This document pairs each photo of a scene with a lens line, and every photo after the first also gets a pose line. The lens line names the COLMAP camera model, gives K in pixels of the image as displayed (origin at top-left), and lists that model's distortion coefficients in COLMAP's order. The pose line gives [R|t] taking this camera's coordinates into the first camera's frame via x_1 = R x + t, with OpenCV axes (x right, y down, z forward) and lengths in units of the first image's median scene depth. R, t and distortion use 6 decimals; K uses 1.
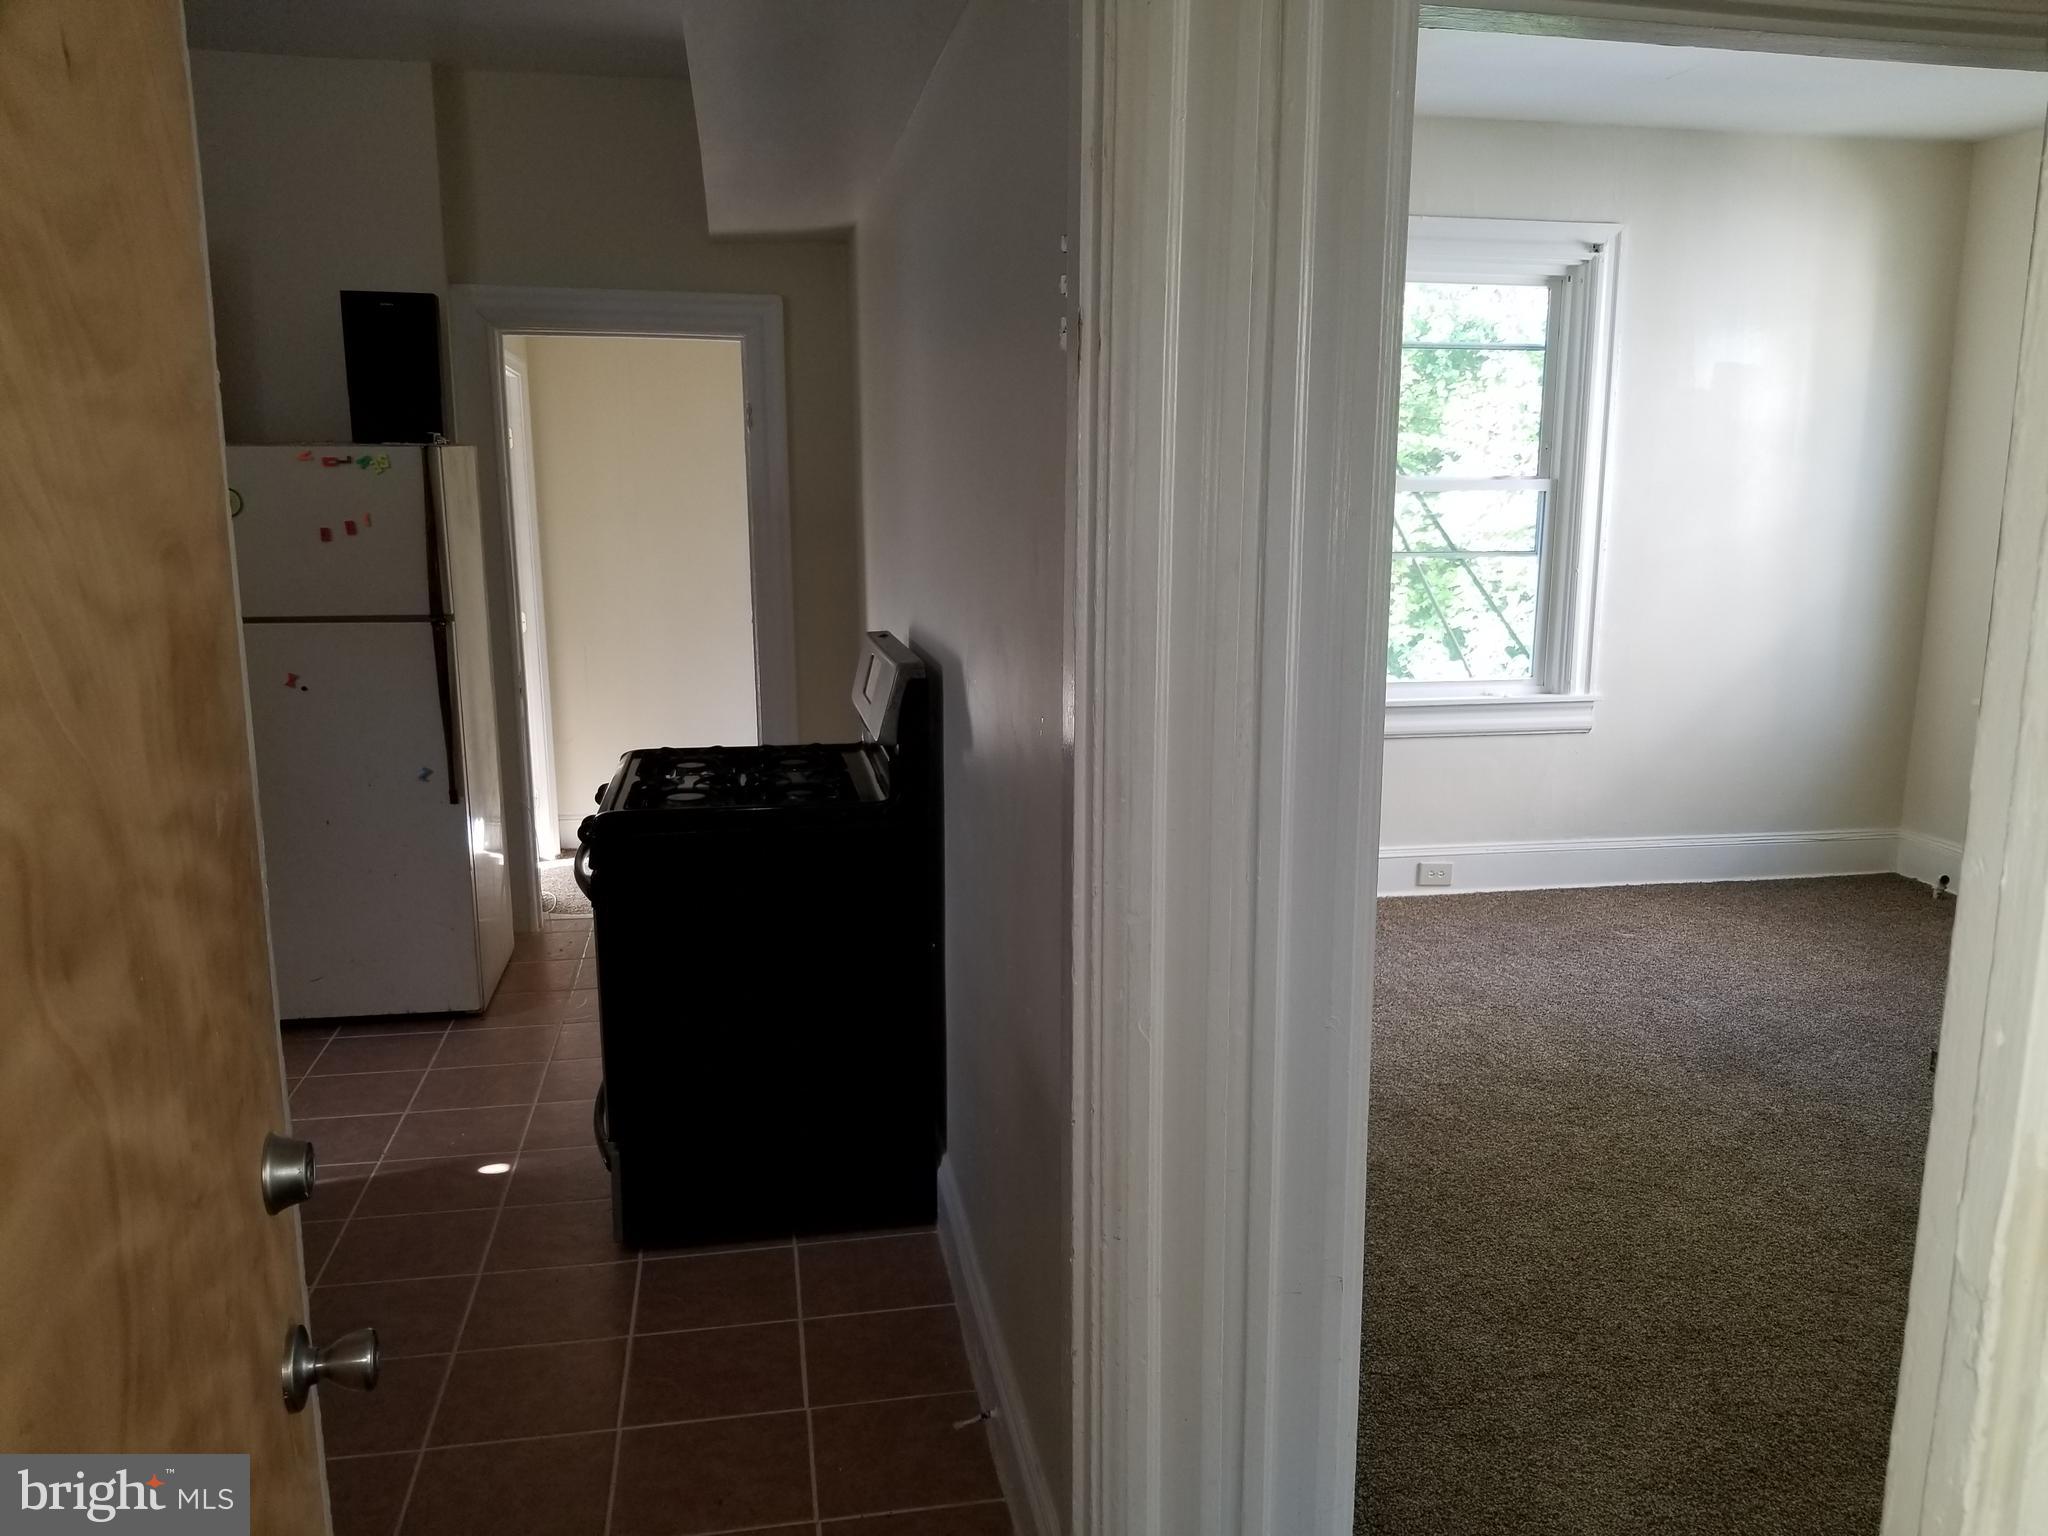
lens RADIAL K [[1621.1, 0, 1075.6], [0, 1621.1, 793.6], [0, 0, 1]] dist [0.066702, -0.126087]
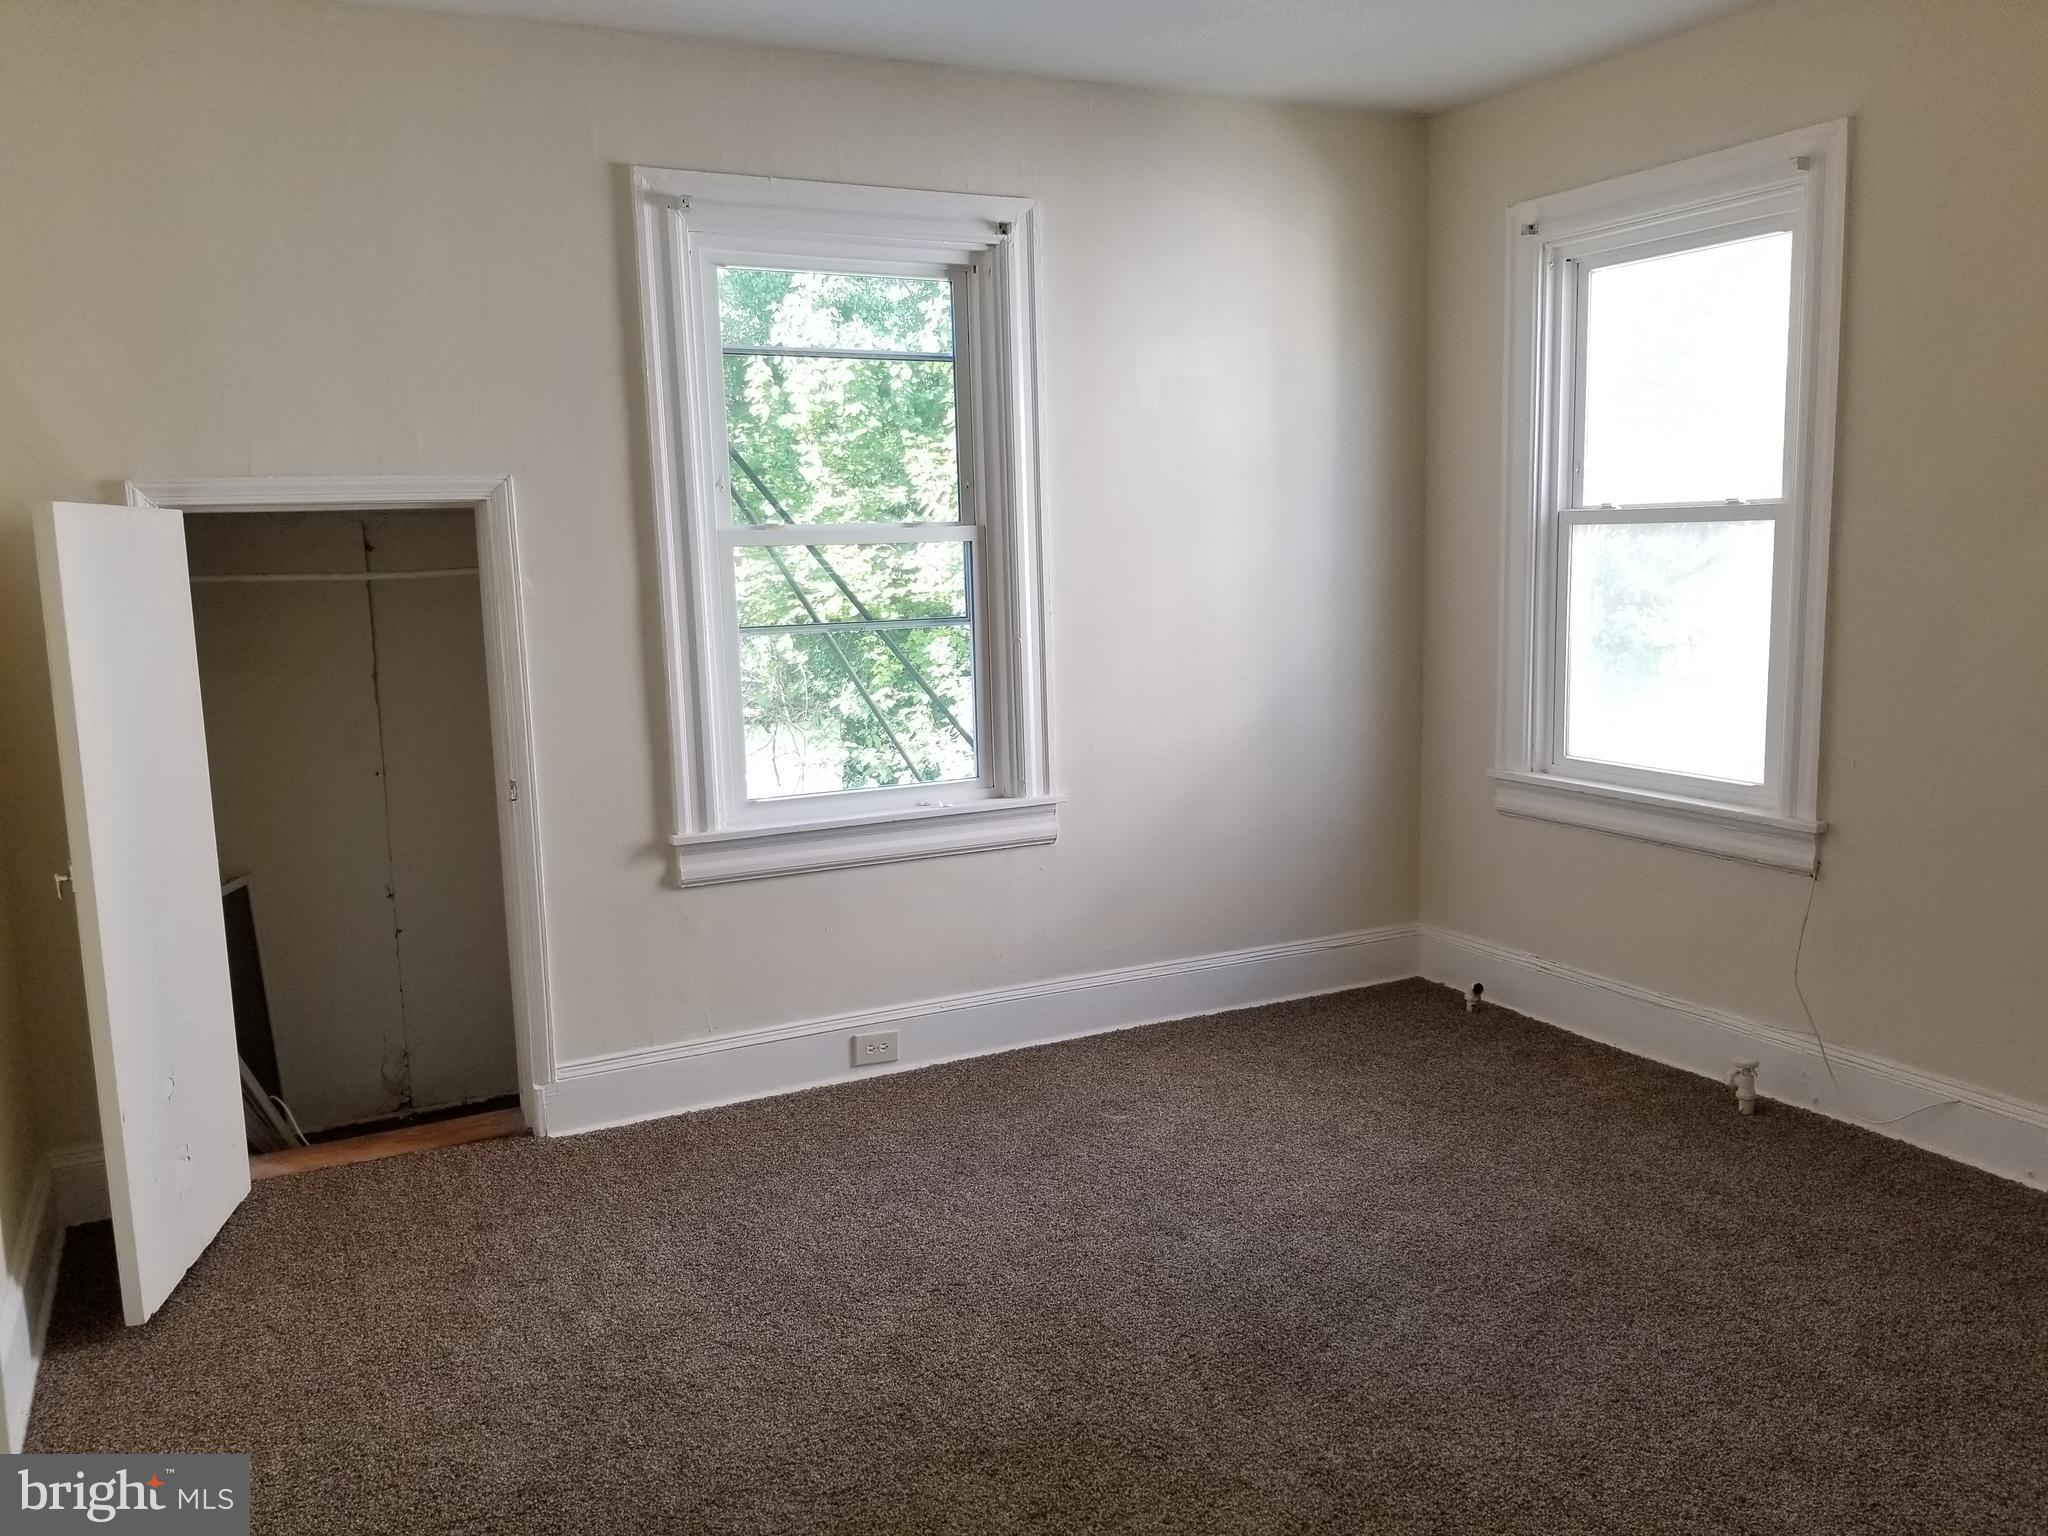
lens RADIAL K [[1621.1, 0, 1017.4], [0, 1621.1, 771.0], [0, 0, 1]] dist [0.066702, -0.126087]
pose [[0.965214, -0.072835, 0.251110, 0.109274], [0.085085, 0.995639, -0.038262, -0.045776], [-0.247228, 0.058297, 0.967202, 0.258180]]
